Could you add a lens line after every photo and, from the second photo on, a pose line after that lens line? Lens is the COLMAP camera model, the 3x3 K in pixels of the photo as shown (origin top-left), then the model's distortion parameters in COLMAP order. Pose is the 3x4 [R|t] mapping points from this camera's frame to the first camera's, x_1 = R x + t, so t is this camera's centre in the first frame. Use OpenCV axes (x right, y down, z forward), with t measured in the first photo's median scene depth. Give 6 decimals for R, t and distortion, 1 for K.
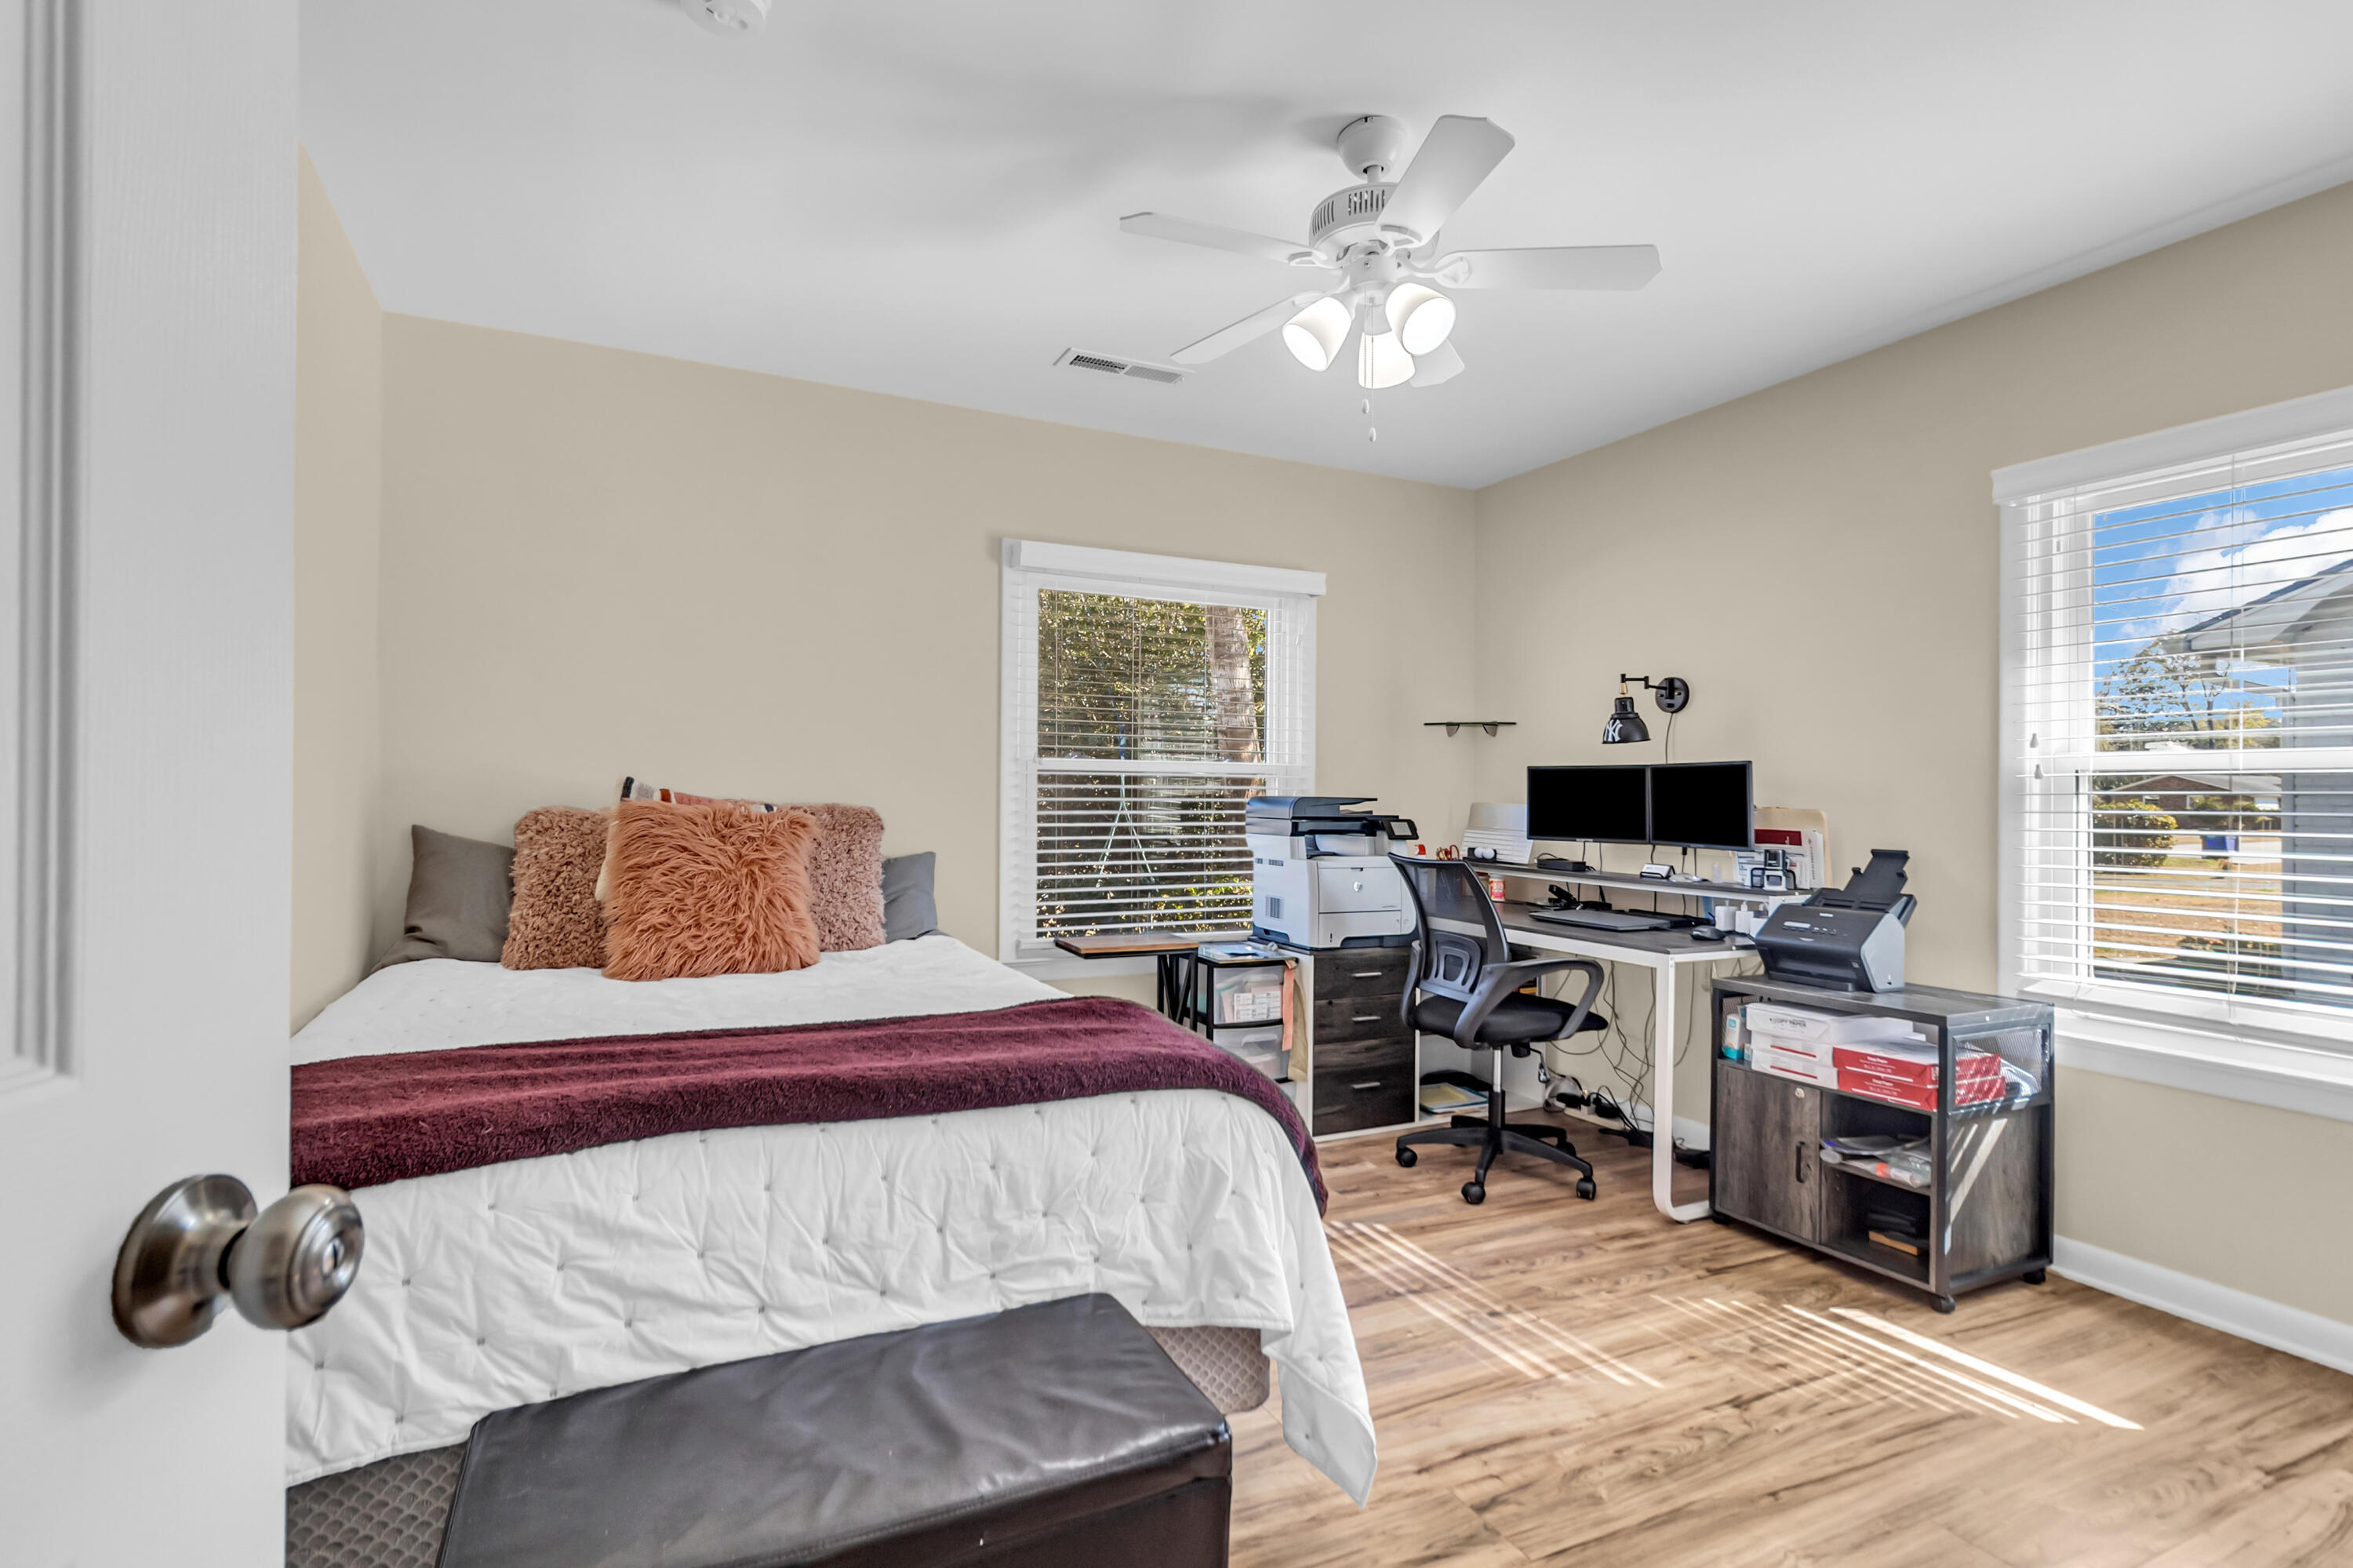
lens RADIAL K [[1082.5, 0, 1179.2], [0, 1082.5, 798.1], [0, 0, 1]] dist [-0.001906, 0.000373]
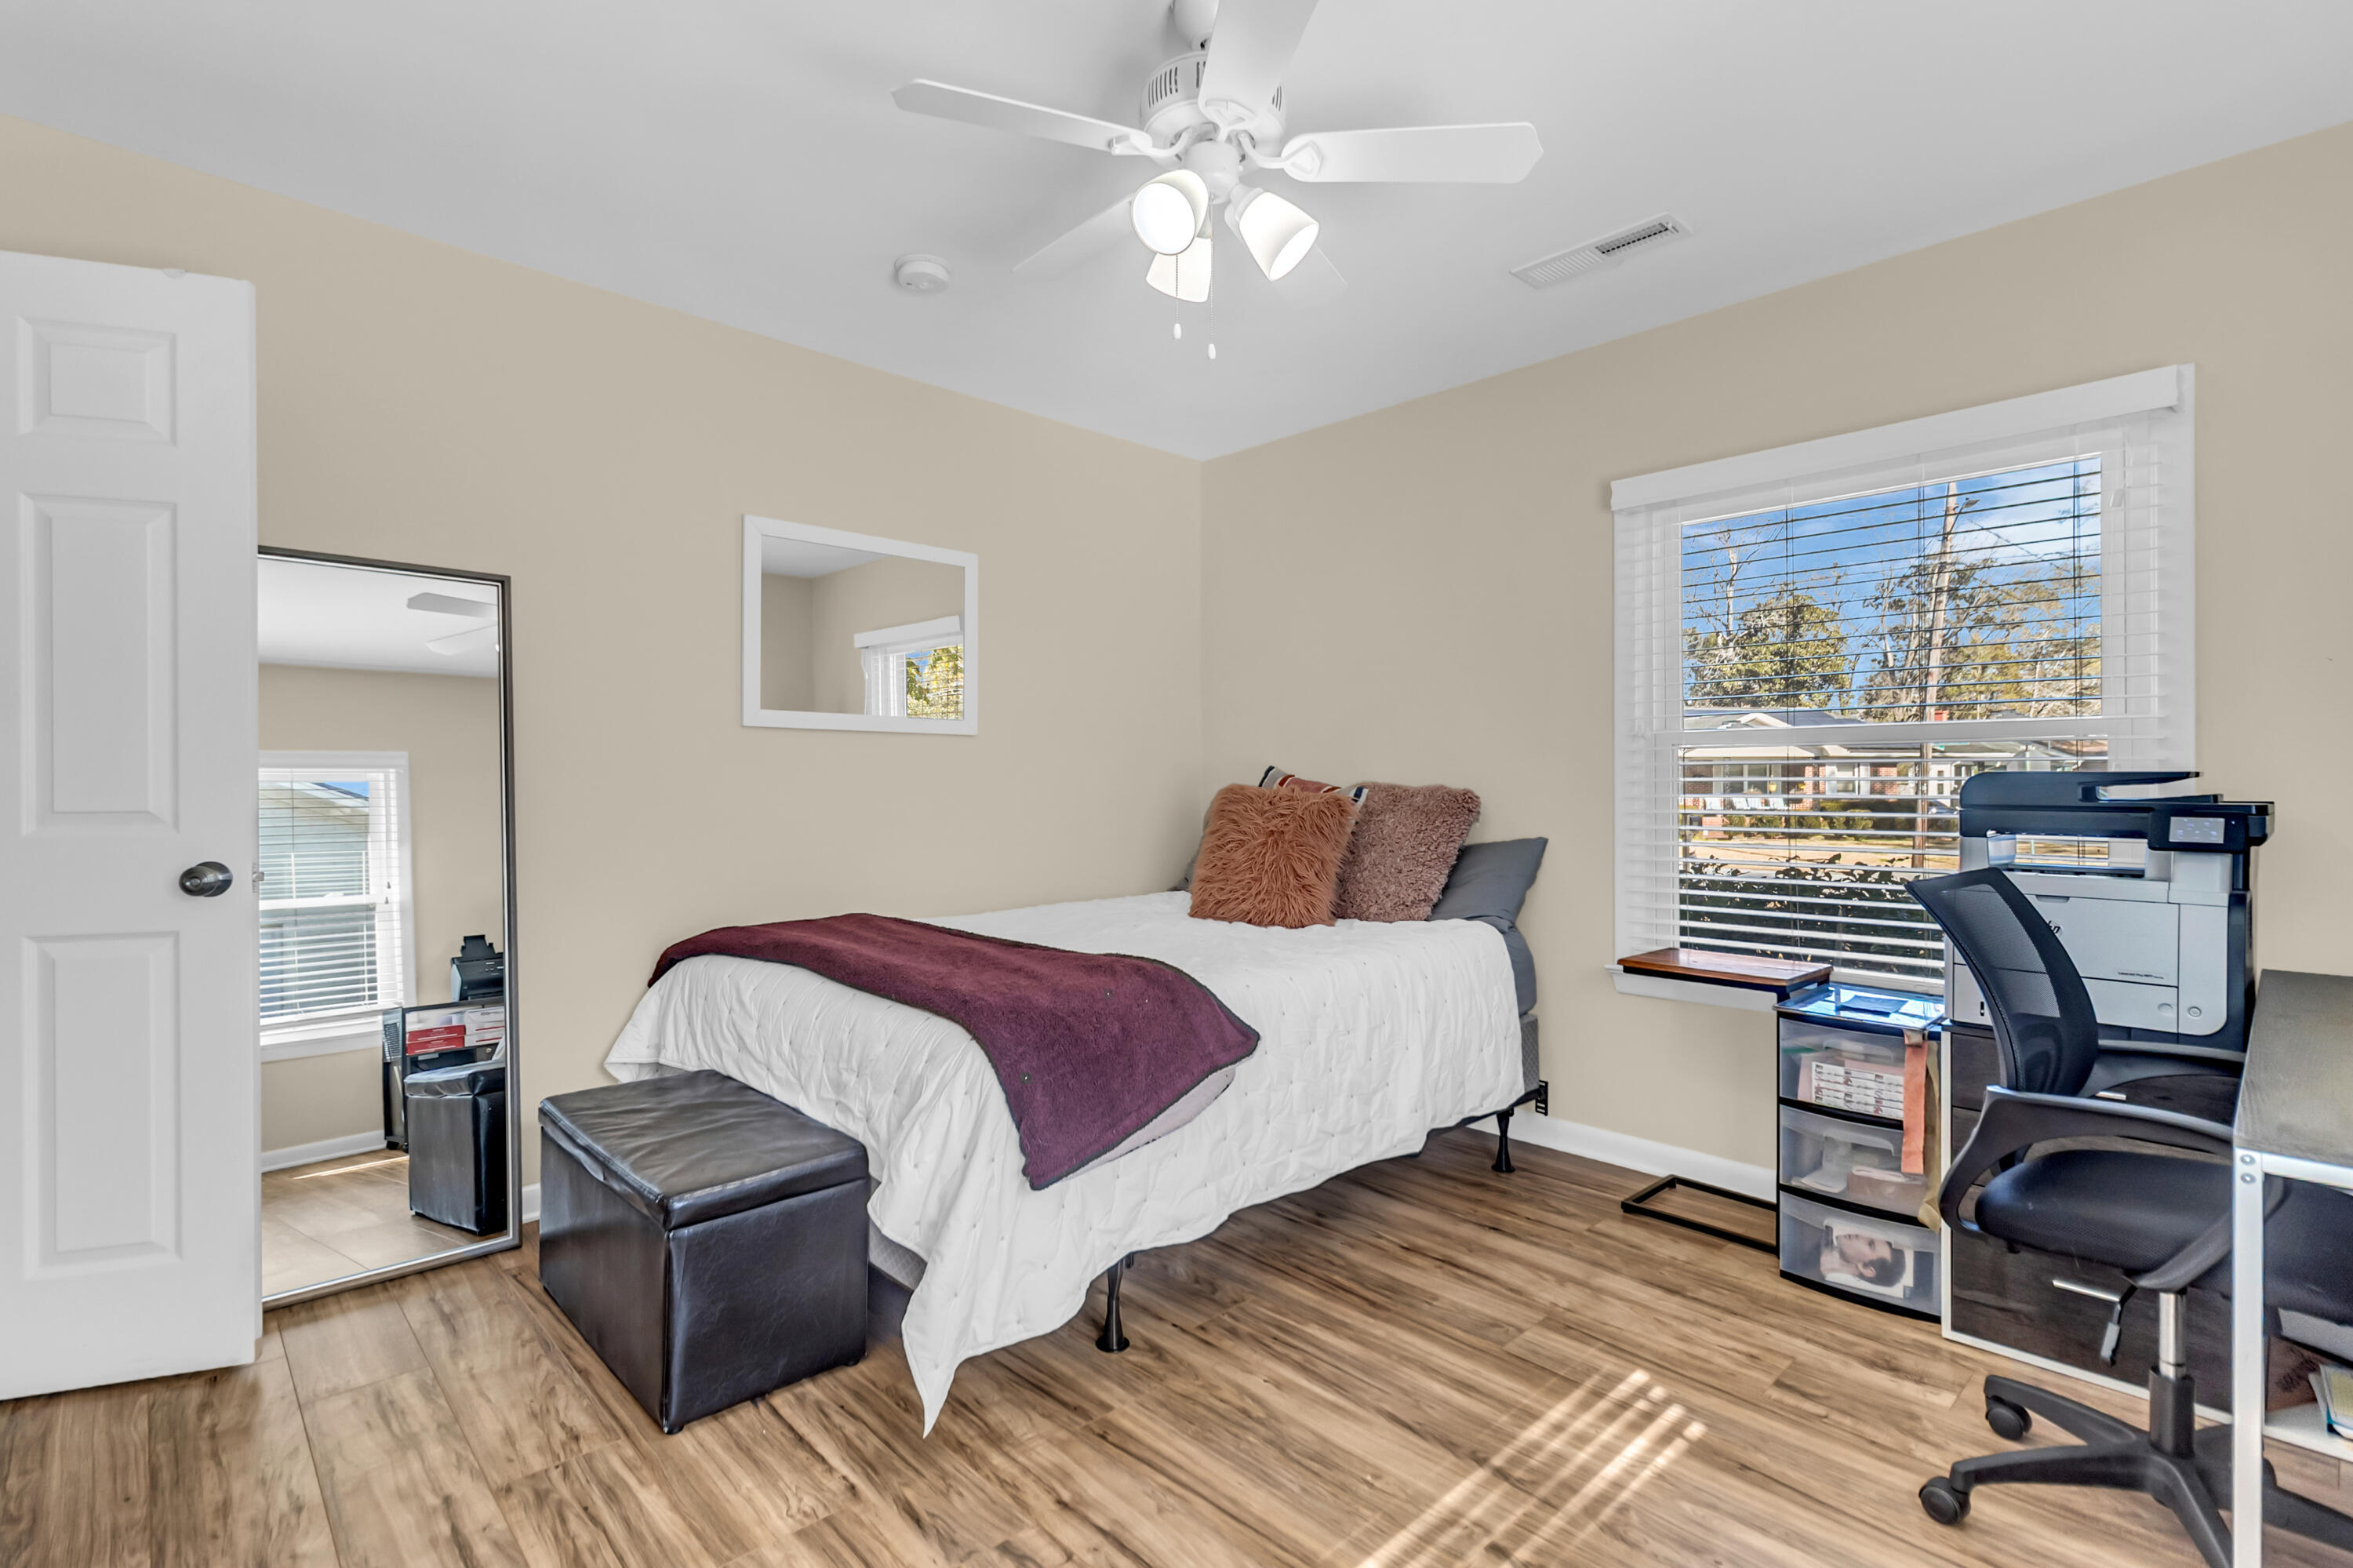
lens RADIAL K [[1082.5, 0, 1185.3], [0, 1082.5, 796.7], [0, 0, 1]] dist [-0.001906, 0.000373]
pose [[0.326563, 0.001142, -0.945175, 0.728974], [0.003912, 0.999989, 0.002560, 0.013583], [0.945167, -0.004534, 0.326555, 0.520388]]
